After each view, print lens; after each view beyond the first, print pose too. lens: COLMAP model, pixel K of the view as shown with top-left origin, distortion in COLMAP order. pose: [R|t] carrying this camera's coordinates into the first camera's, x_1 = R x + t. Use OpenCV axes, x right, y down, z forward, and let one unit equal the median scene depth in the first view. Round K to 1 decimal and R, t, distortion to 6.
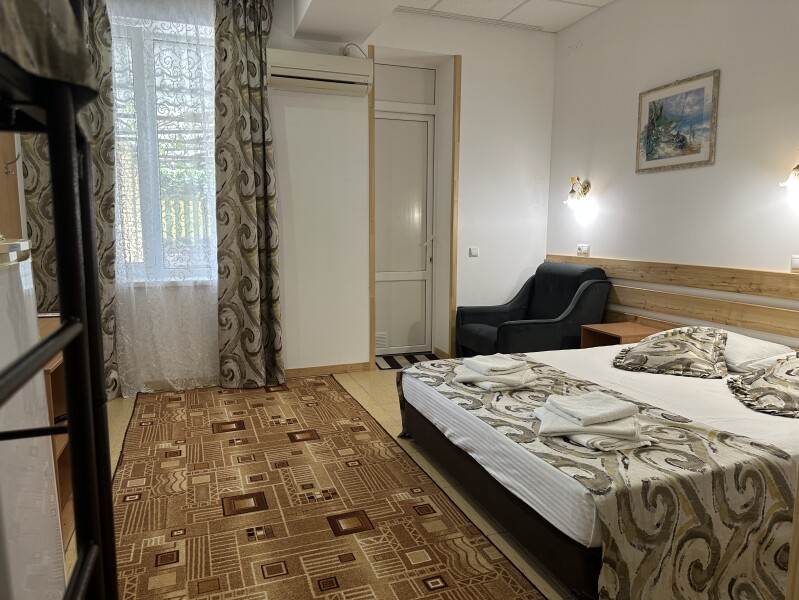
lens RADIAL K [[557.2, 0, 404.2], [0, 557.2, 296.7], [0, 0, 1]] dist [0.065681, -0.097575]
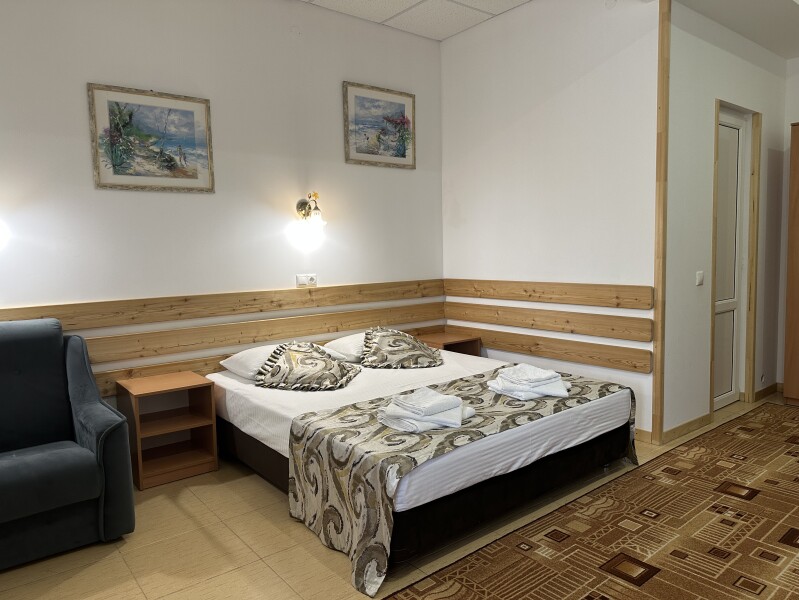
lens RADIAL K [[557.2, 0, 404.2], [0, 557.2, 296.7], [0, 0, 1]] dist [0.065681, -0.097575]
pose [[-0.317096, -0.076891, 0.945271, -0.587994], [0.138634, 0.982244, 0.126404, -0.145074], [-0.938206, 0.171129, -0.300806, 1.118079]]
